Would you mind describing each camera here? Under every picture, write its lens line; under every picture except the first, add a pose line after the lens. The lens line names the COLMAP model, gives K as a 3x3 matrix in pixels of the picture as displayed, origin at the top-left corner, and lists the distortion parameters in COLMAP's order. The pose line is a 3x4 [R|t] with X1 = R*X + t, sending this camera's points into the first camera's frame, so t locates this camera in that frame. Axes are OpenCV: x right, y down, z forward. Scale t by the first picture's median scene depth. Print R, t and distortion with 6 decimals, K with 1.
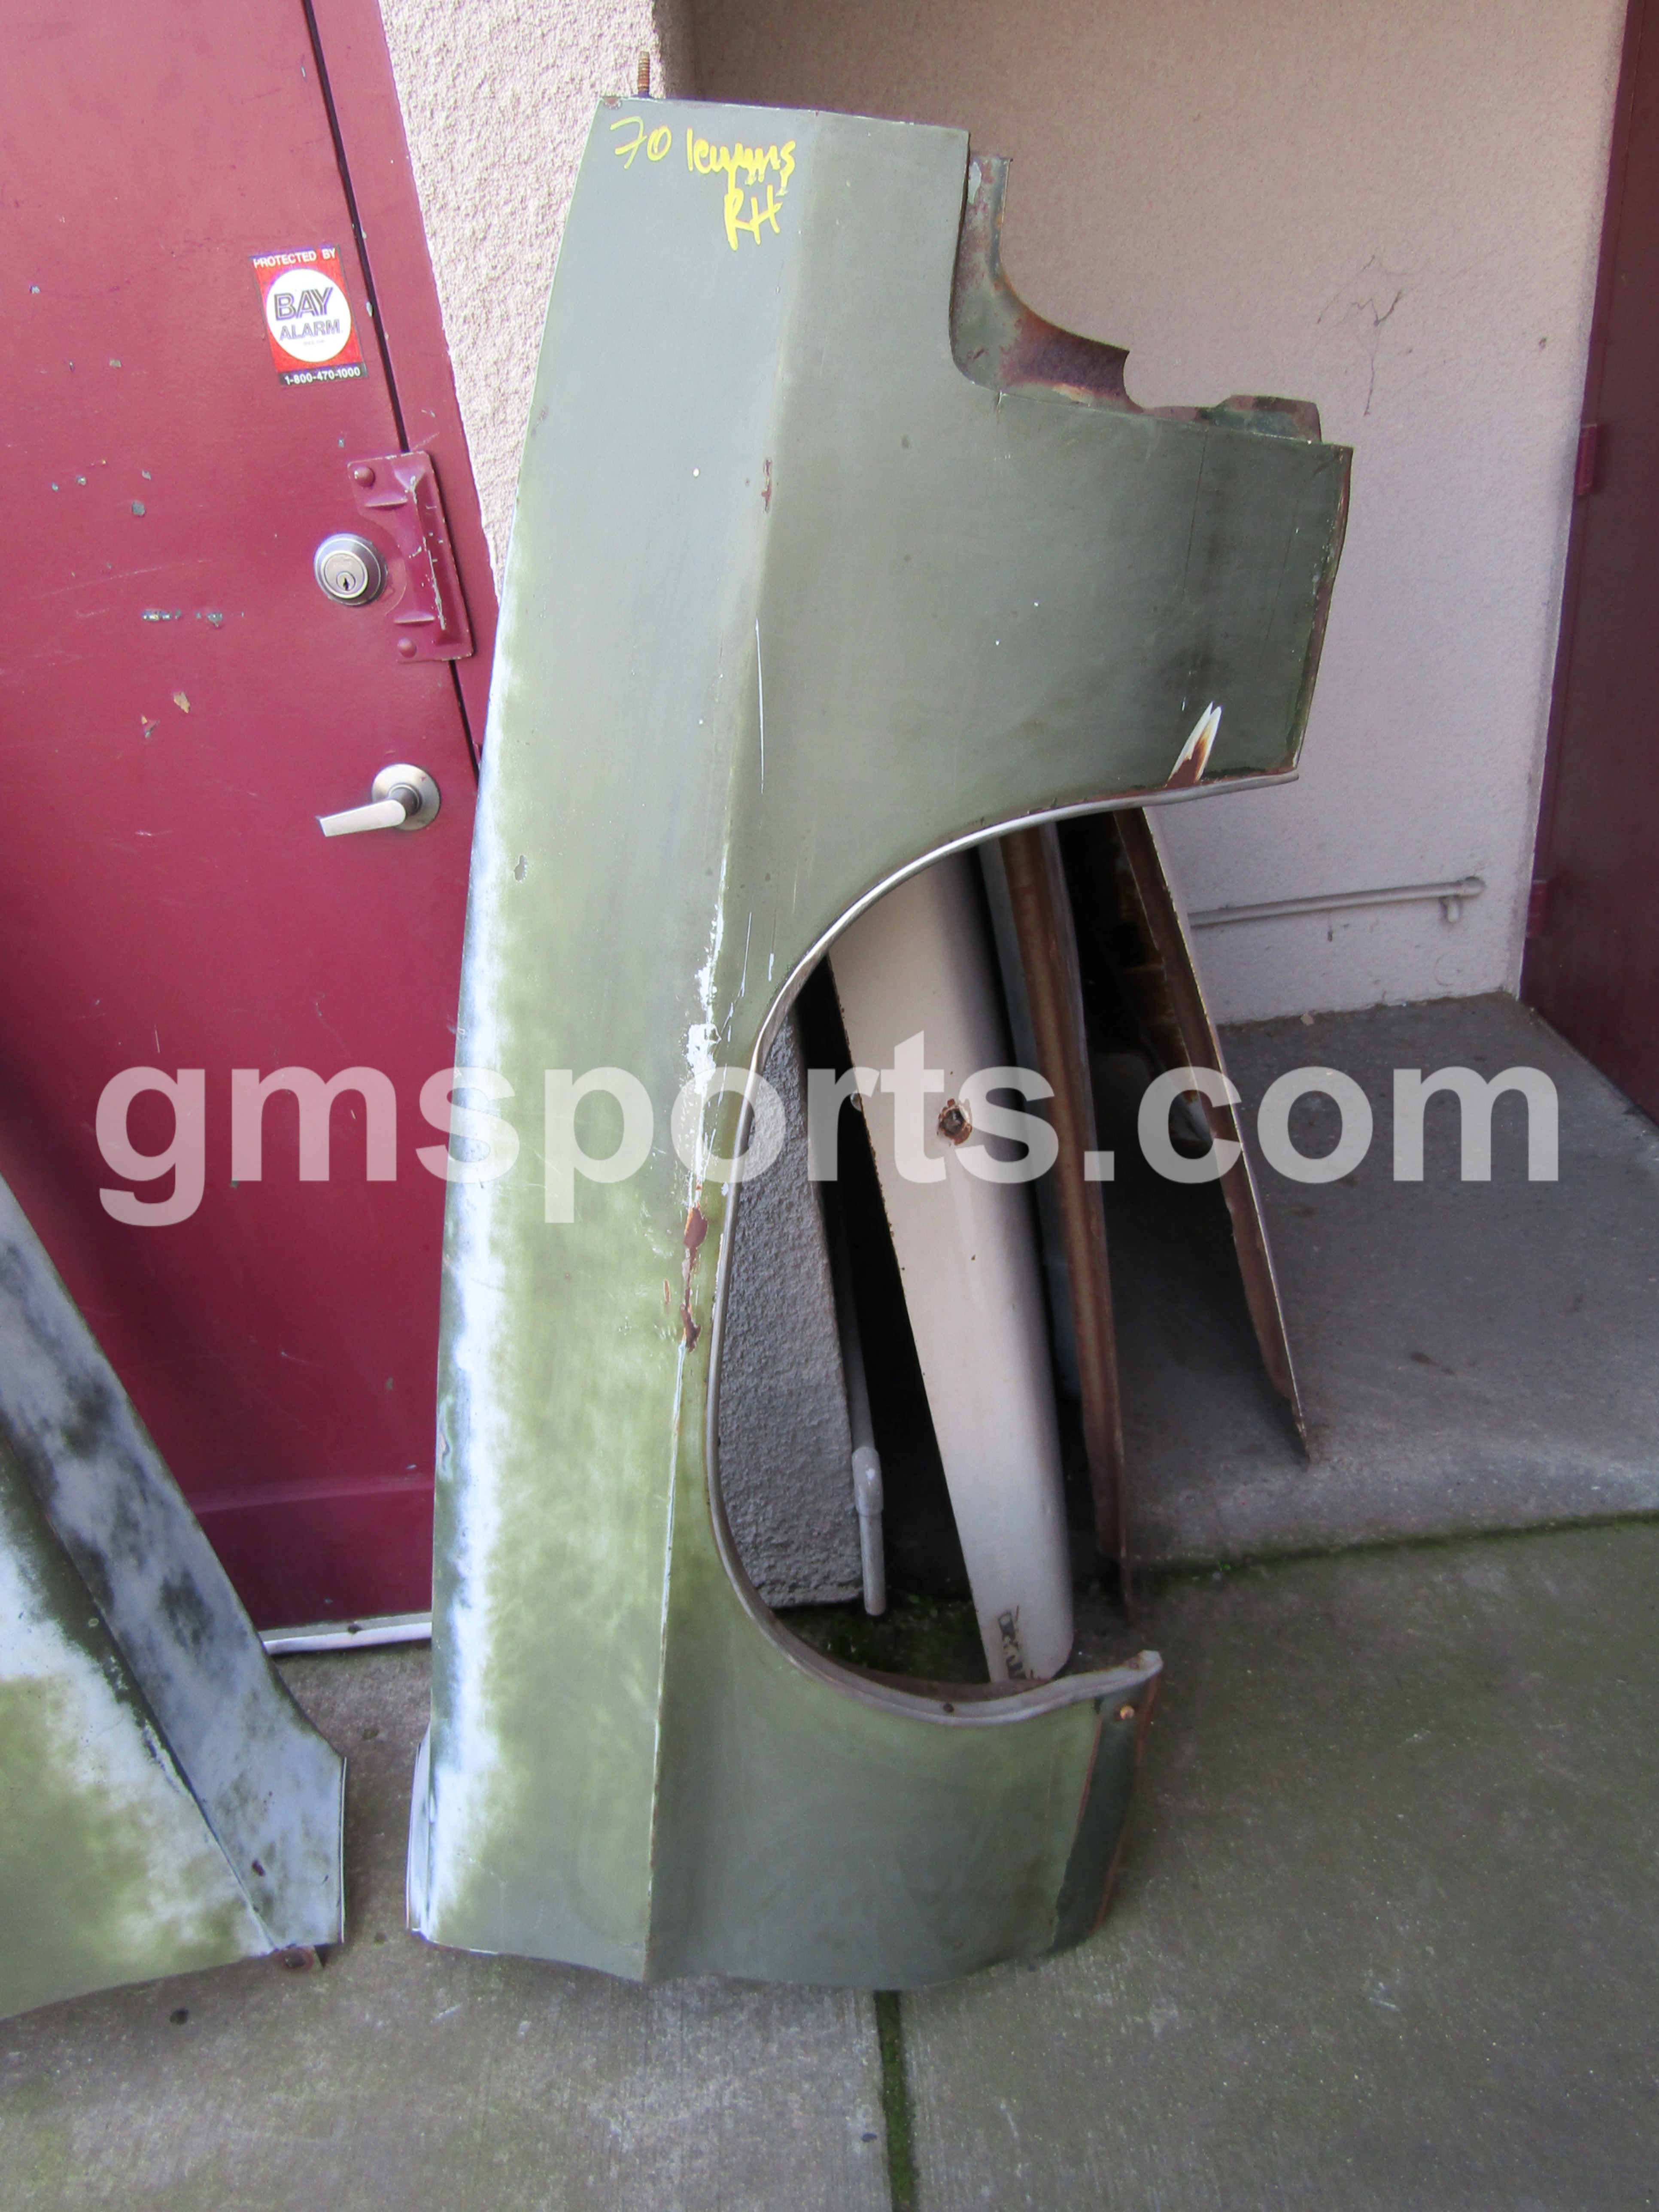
lens RADIAL K [[1576.2, 0, 830.5], [0, 1576.2, 1095.8], [0, 0, 1]] dist [-0.004585, -0.004612]
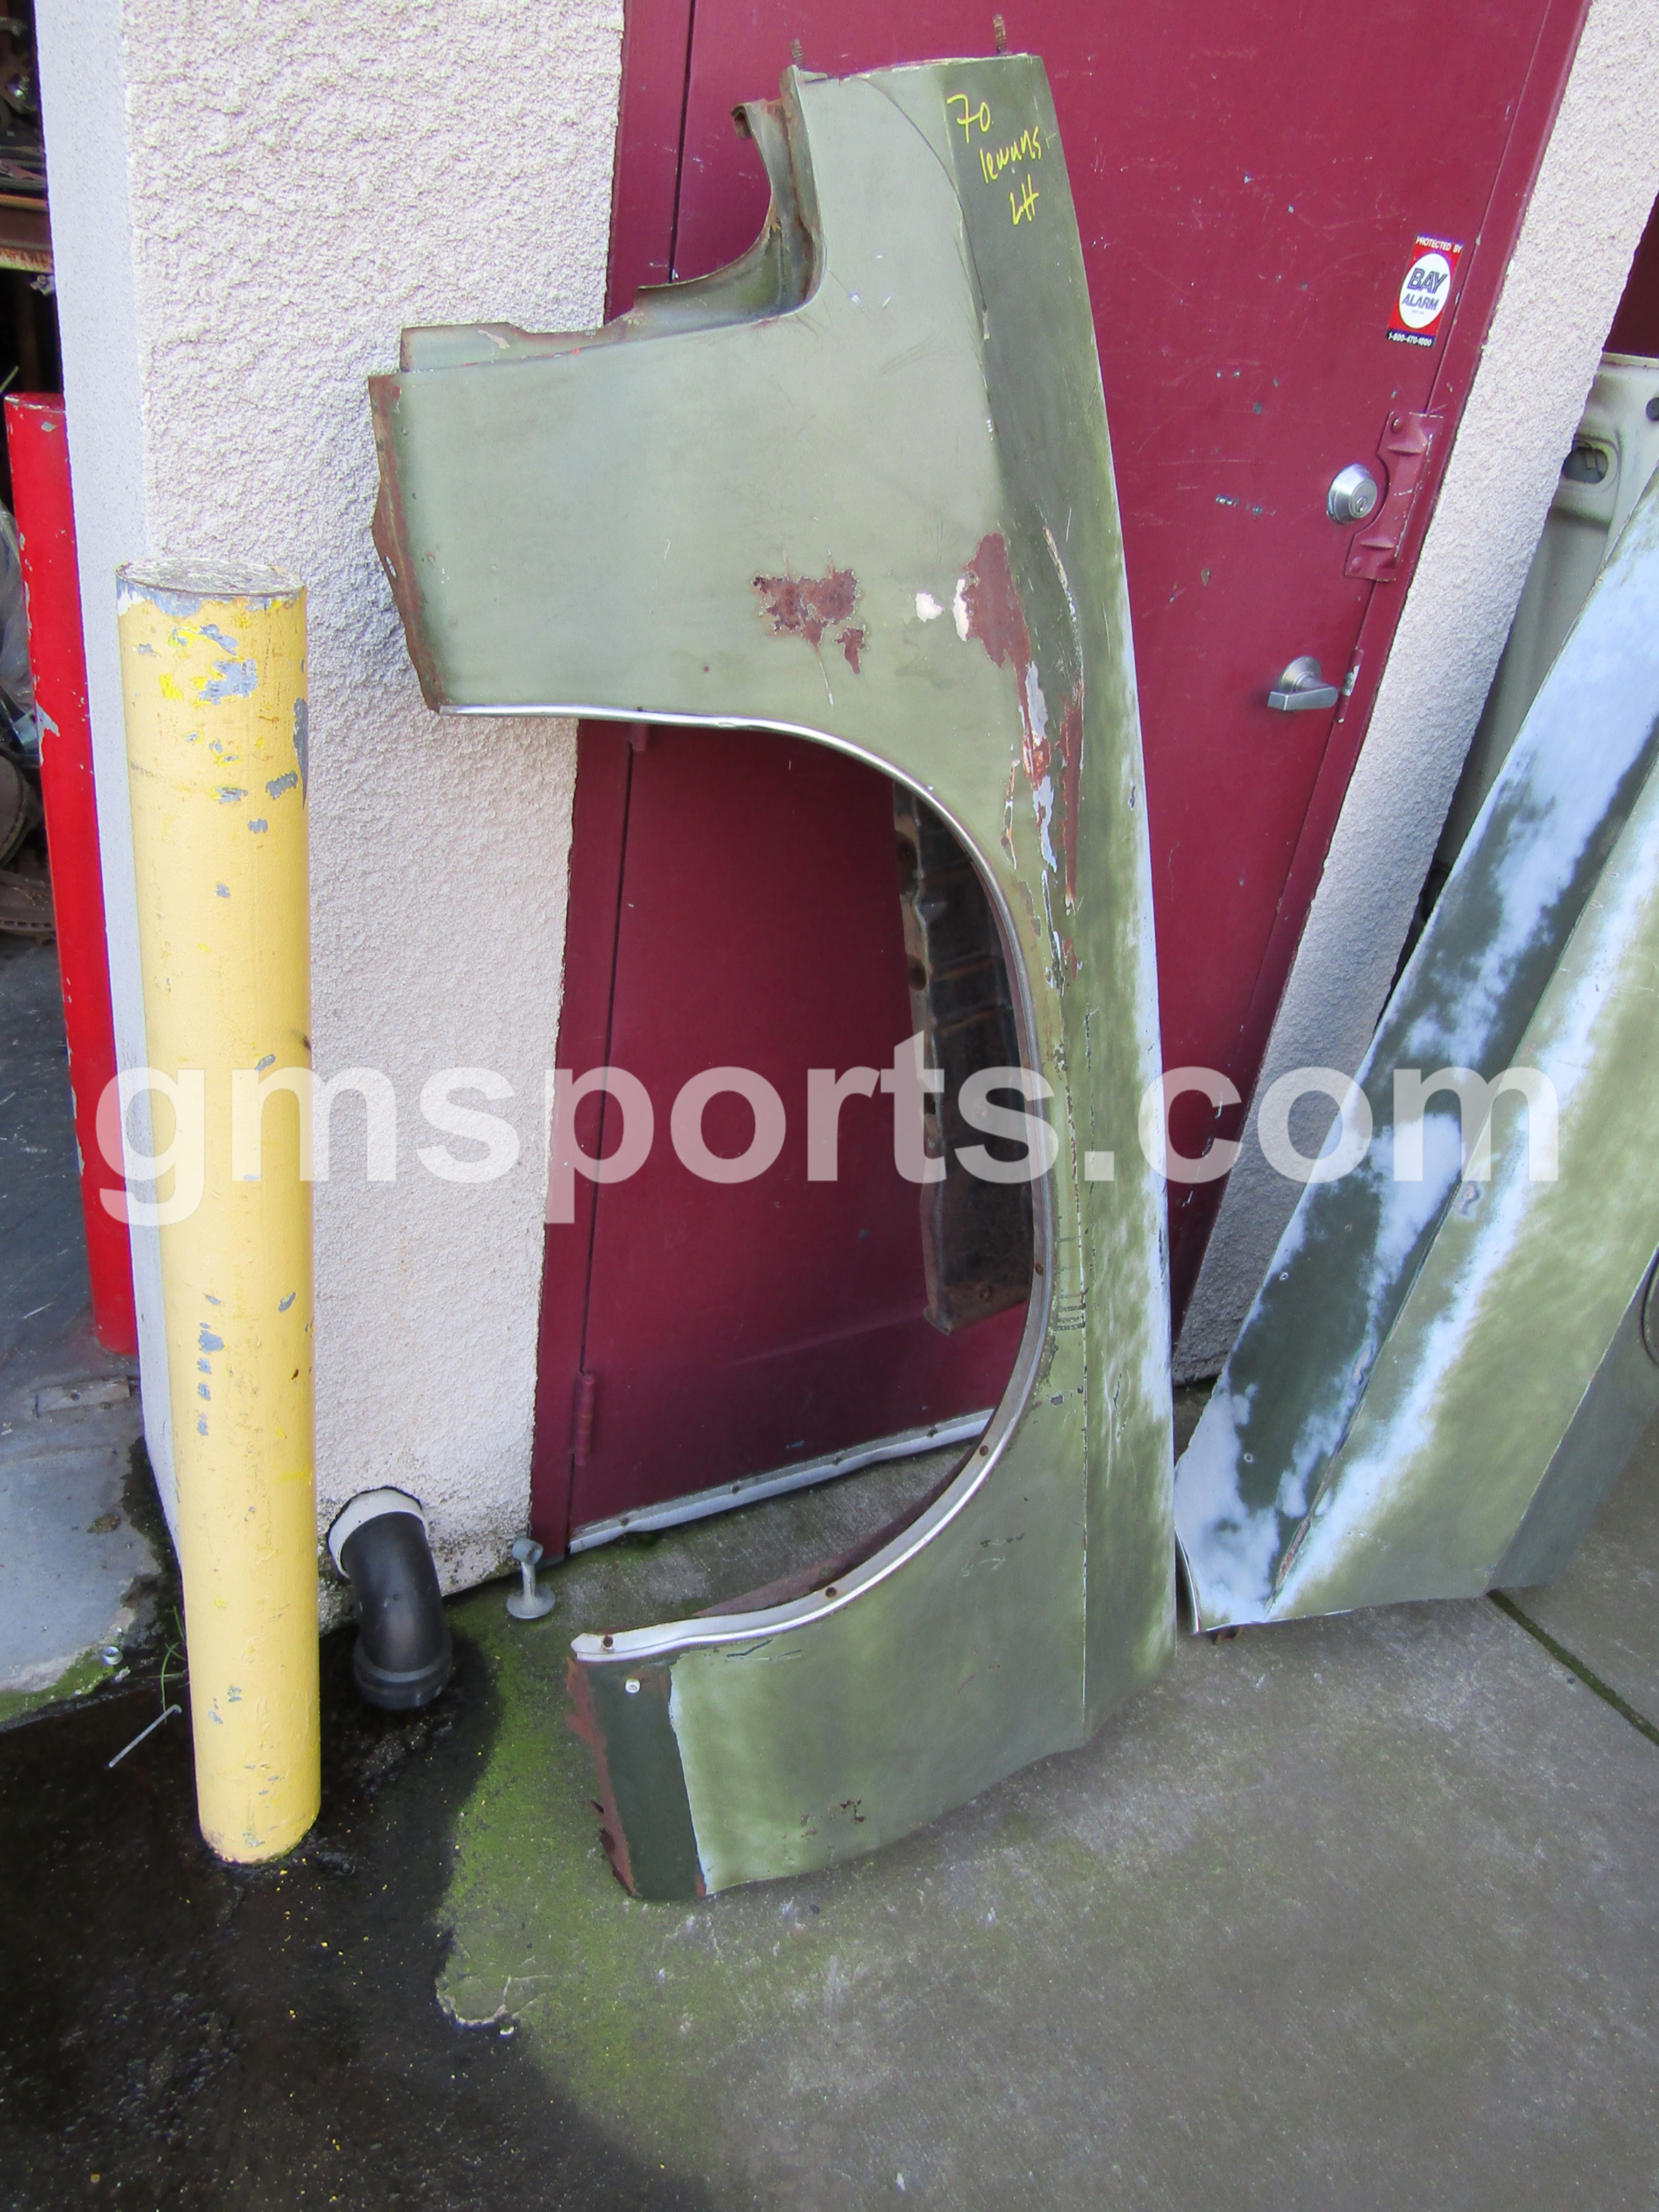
lens RADIAL K [[1576.2, 0, 835.7], [0, 1576.2, 1095.8], [0, 0, 1]] dist [-0.004585, -0.004612]
pose [[0.855287, -0.004422, 0.518136, -1.229954], [-0.012179, 0.999516, 0.028634, 0.098561], [-0.518011, -0.030800, 0.854819, 0.141631]]
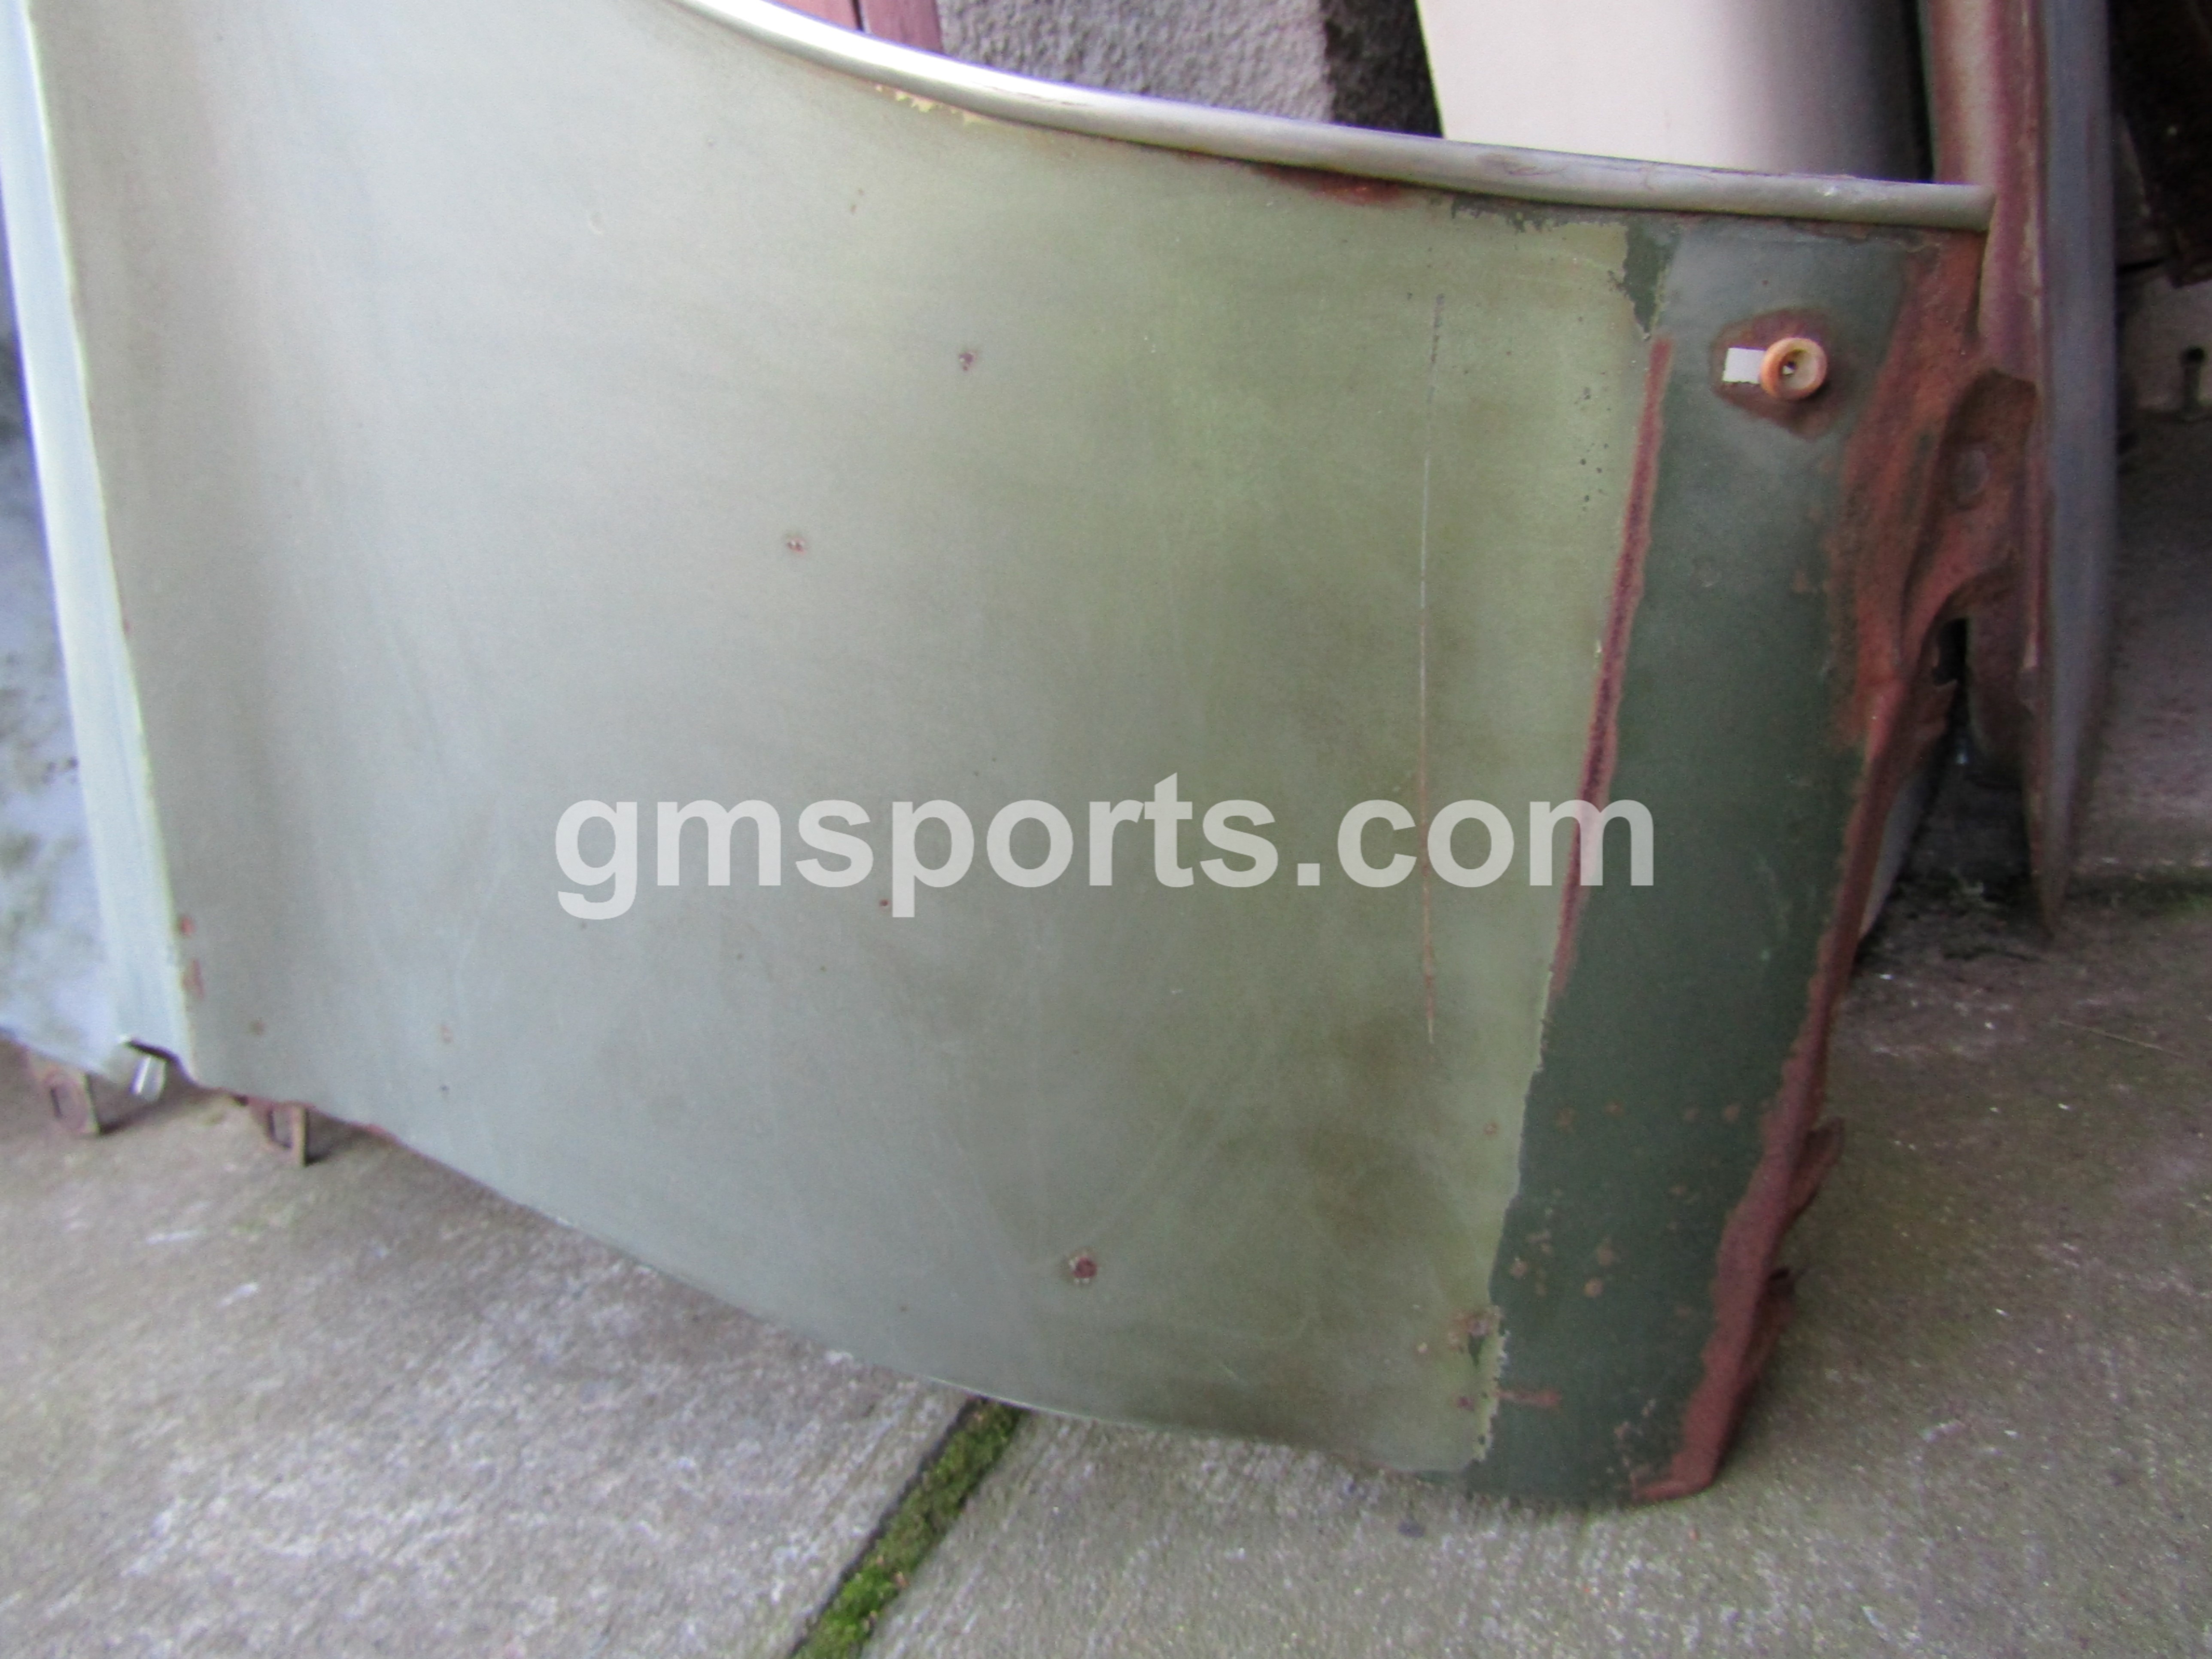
lens RADIAL K [[1576.2, 0, 1094.2], [0, 1576.2, 808.9], [0, 0, 1]] dist [-0.004585, -0.004612]
pose [[0.883348, 0.103613, -0.457123, 0.204859], [-0.153150, 0.985535, -0.072563, 0.476939], [0.442992, 0.134107, 0.886439, 0.733895]]
